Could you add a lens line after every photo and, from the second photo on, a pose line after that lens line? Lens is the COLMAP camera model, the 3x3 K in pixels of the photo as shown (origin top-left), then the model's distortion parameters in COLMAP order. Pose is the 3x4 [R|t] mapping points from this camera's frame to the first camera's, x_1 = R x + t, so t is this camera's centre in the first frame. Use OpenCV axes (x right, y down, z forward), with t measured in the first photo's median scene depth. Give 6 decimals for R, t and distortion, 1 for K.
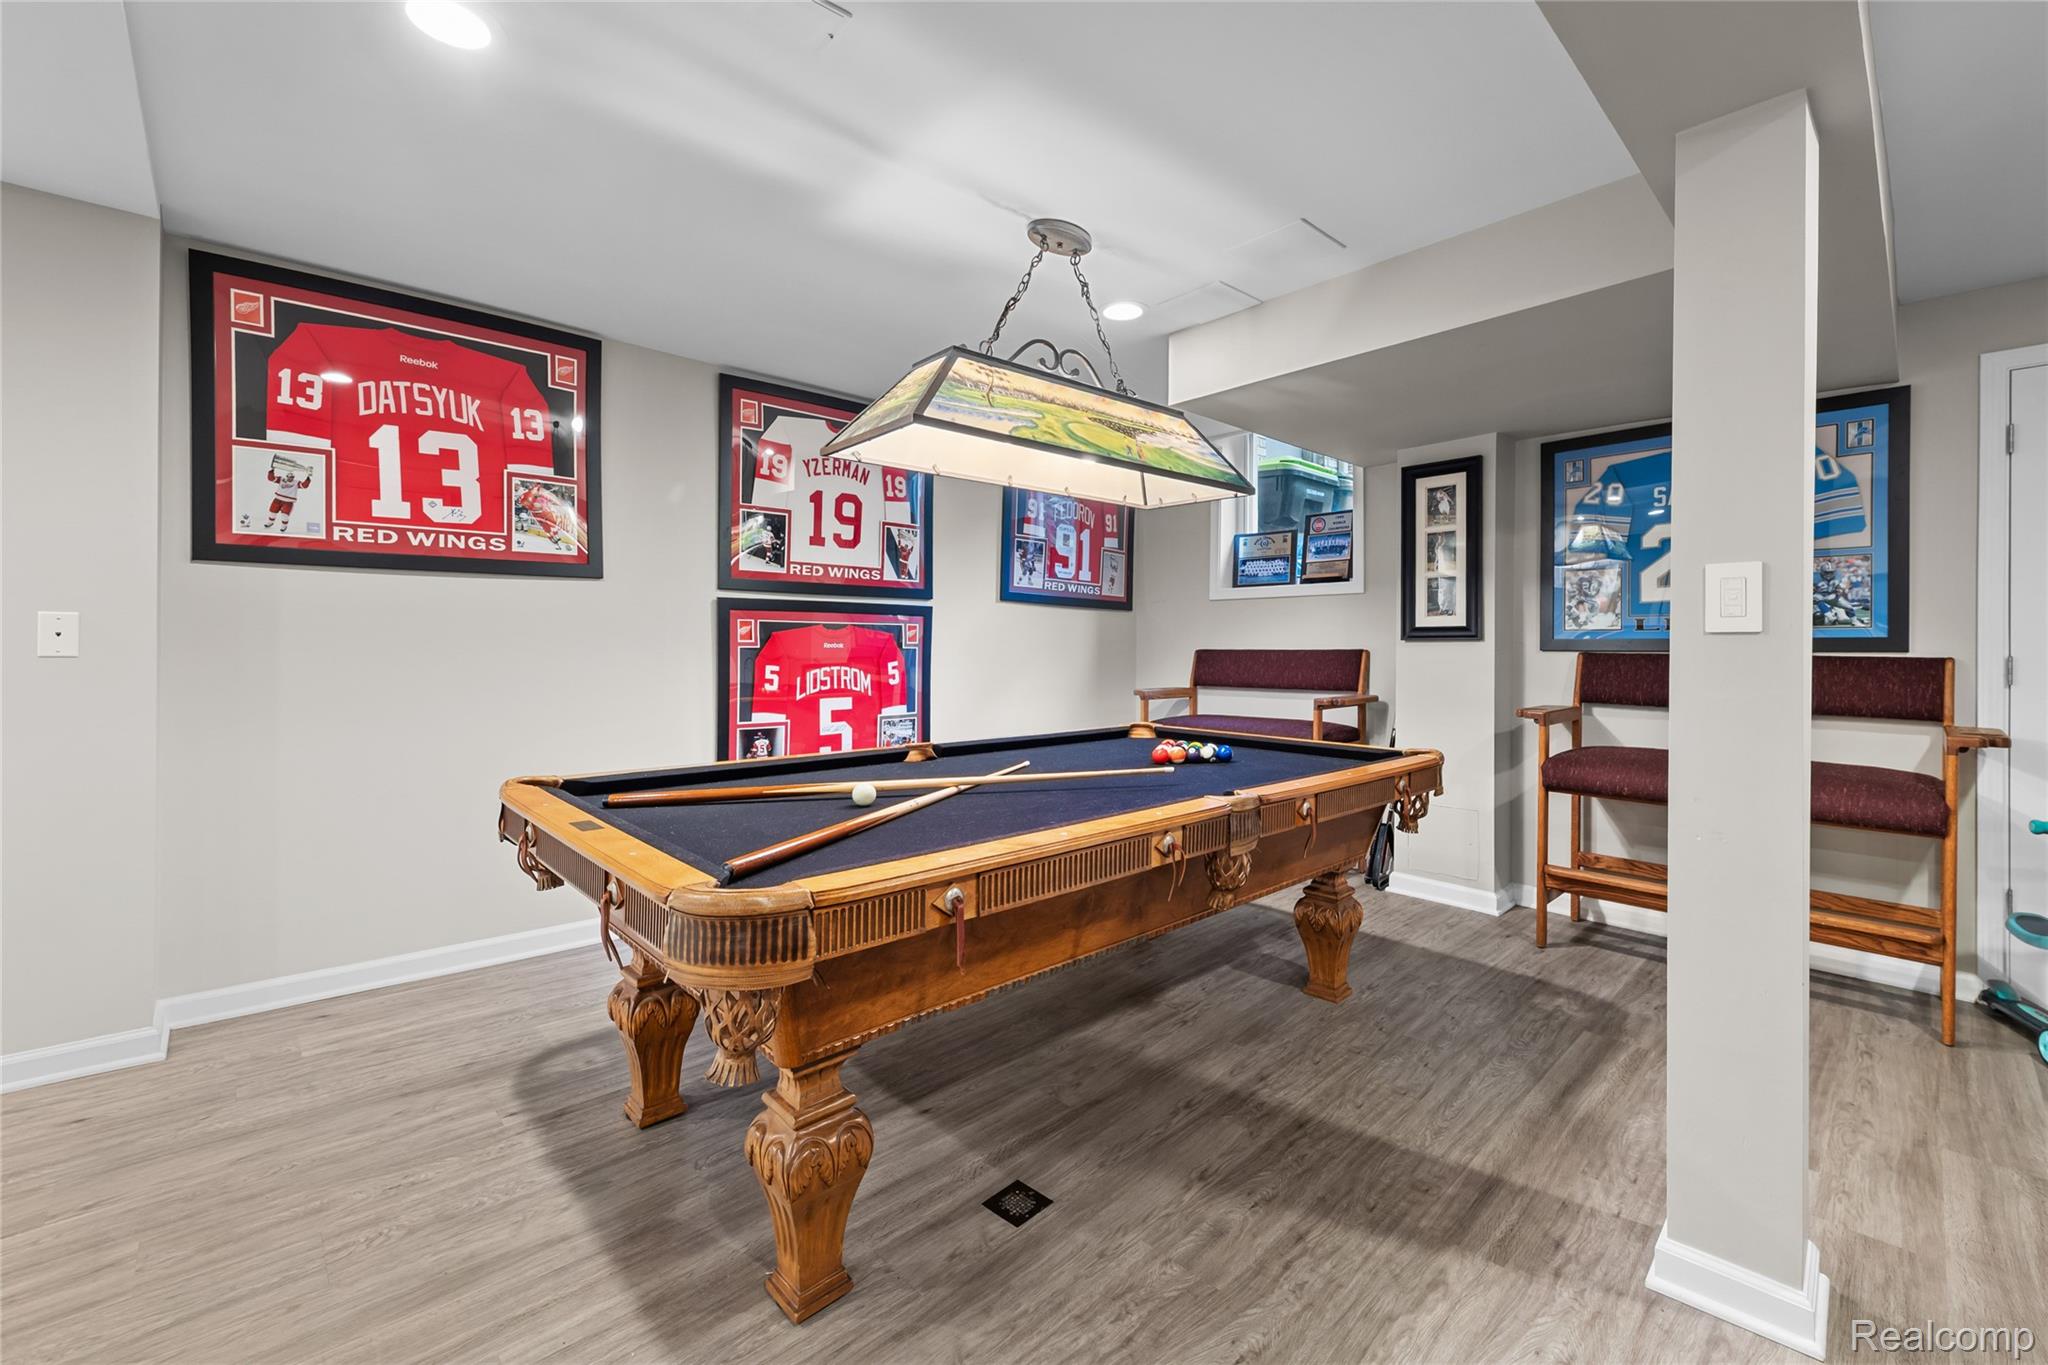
lens RADIAL K [[839.9, 0, 1024.2], [0, 839.9, 648.1], [0, 0, 1]] dist [0.008613, -0.000941]
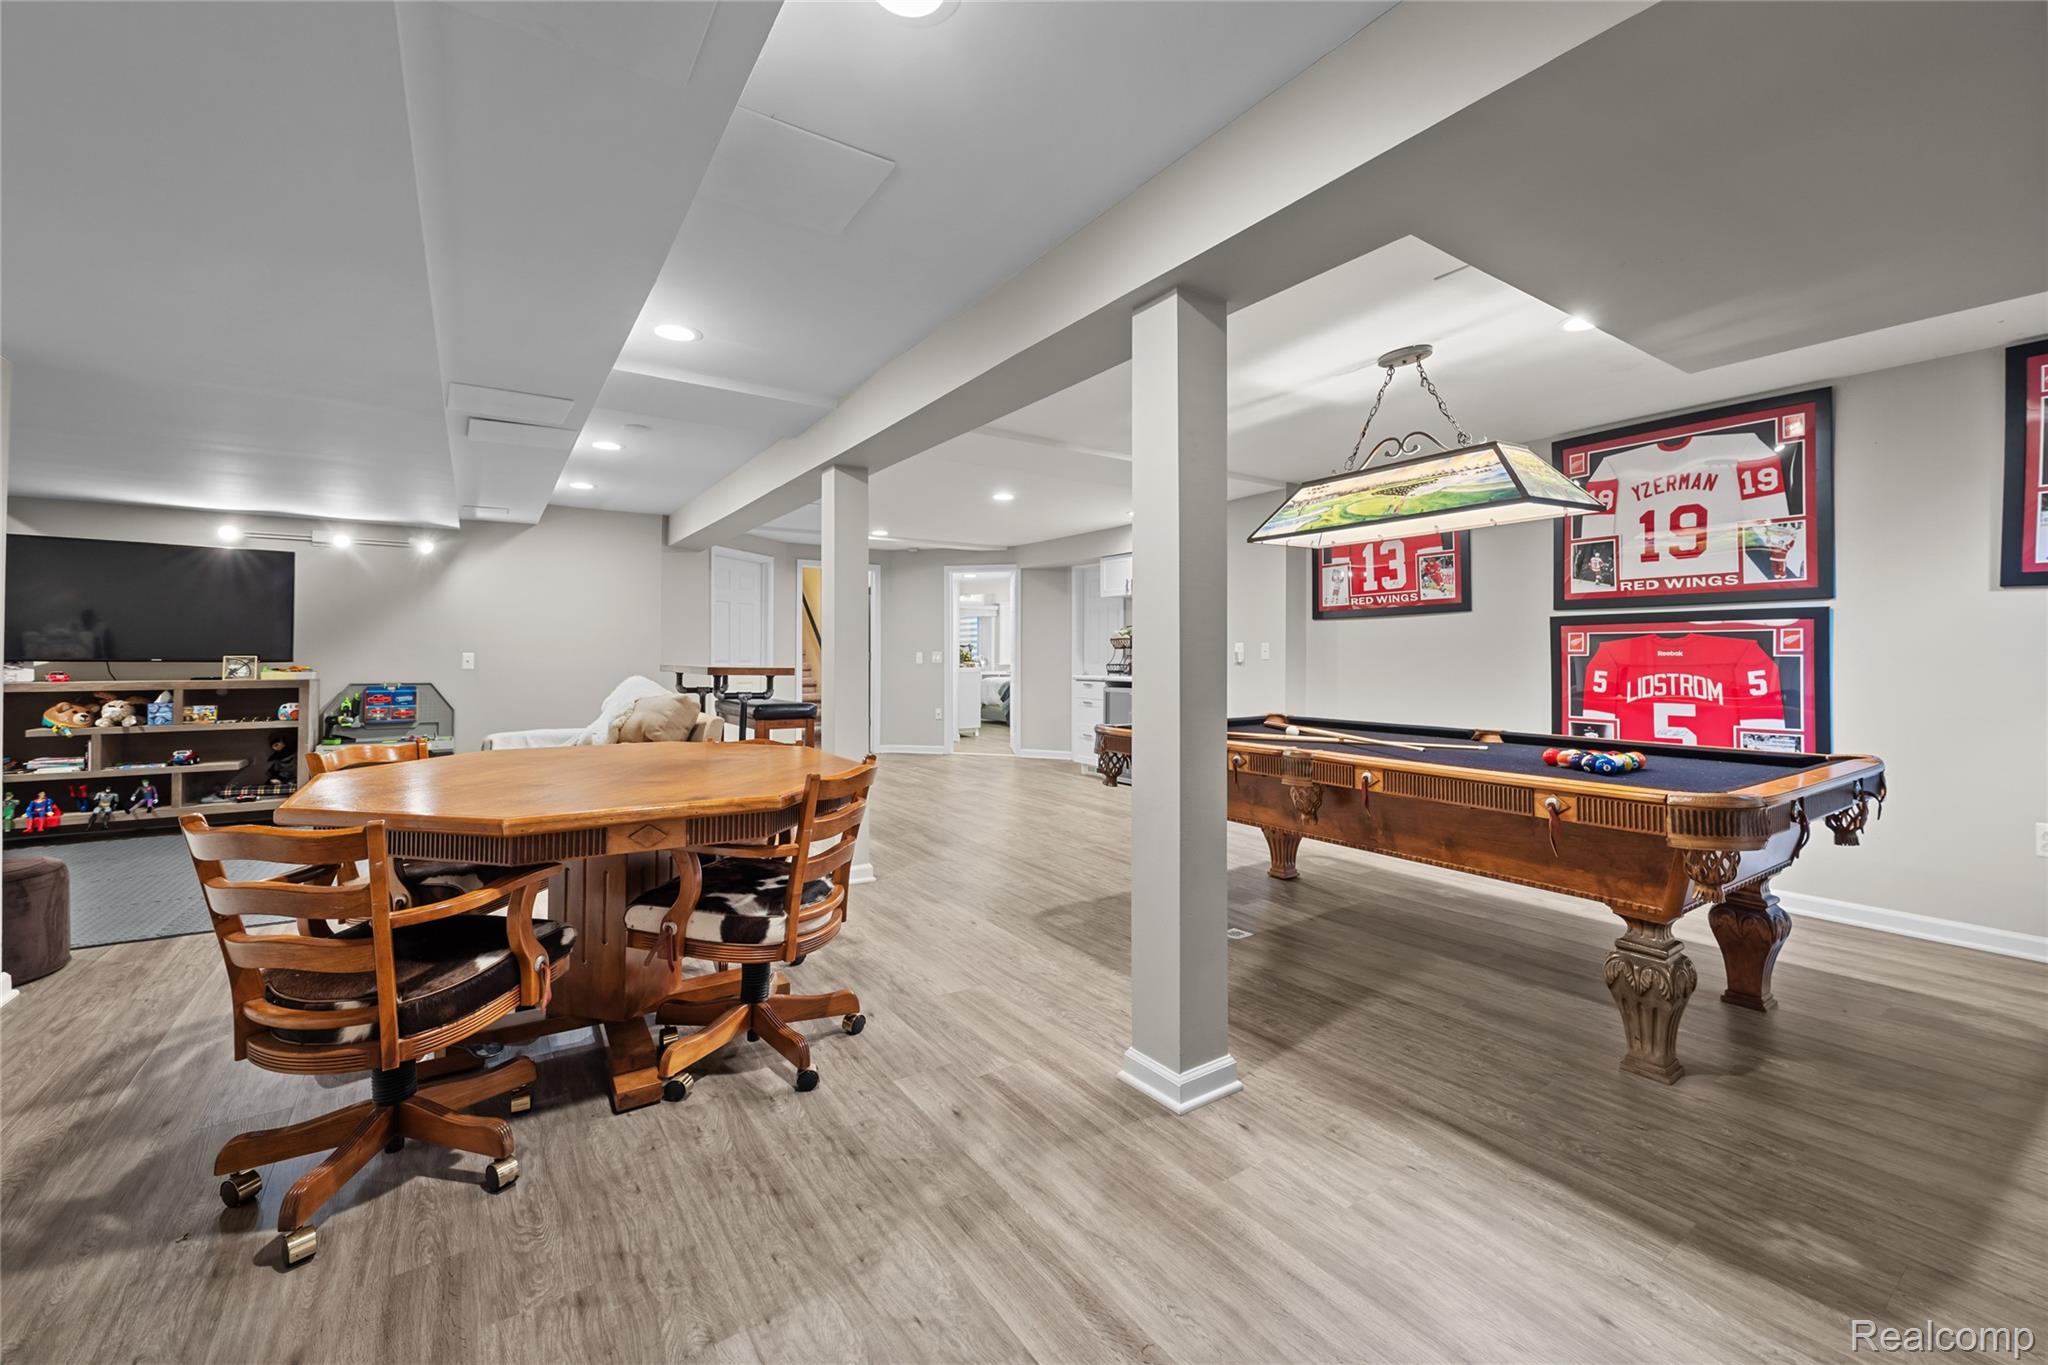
lens RADIAL K [[839.9, 0, 1073.1], [0, 839.9, 645.2], [0, 0, 1]] dist [0.008613, -0.000941]
pose [[-0.119447, -0.018367, -0.992671, 1.198091], [-0.003526, 0.999830, -0.018075, 0.010703], [0.992834, 0.001341, -0.119492, 0.510406]]
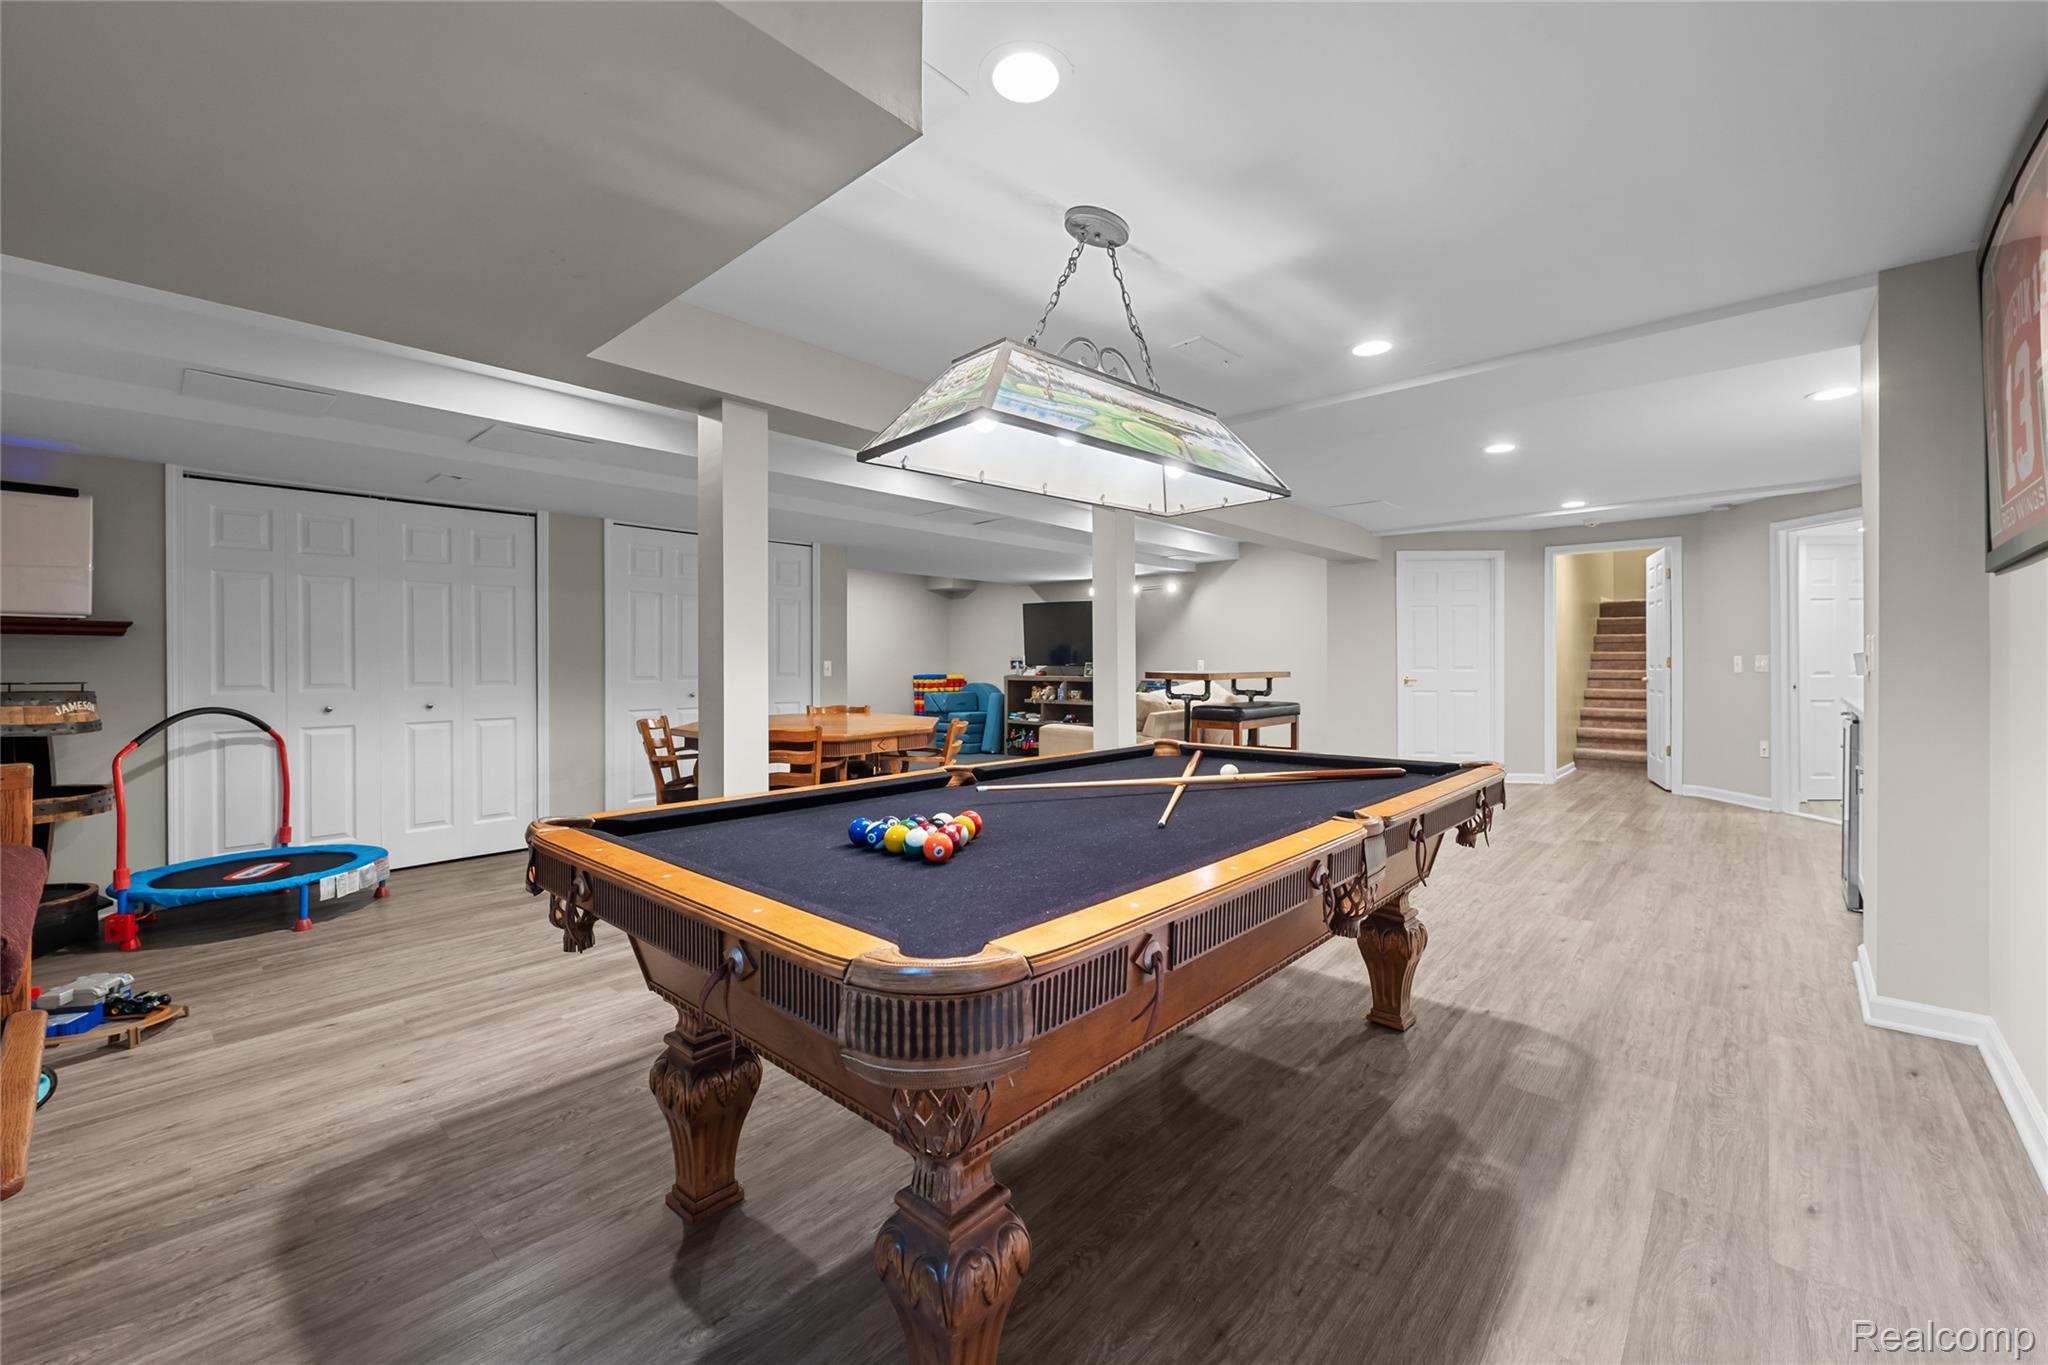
lens RADIAL K [[839.9, 0, 1002.3], [0, 839.9, 661.4], [0, 0, 1]] dist [0.008613, -0.000941]
pose [[-0.997784, -0.003679, -0.066440, 0.171347], [-0.003798, 0.999991, 0.001658, -0.000672], [0.066434, 0.001906, -0.997789, 1.575213]]
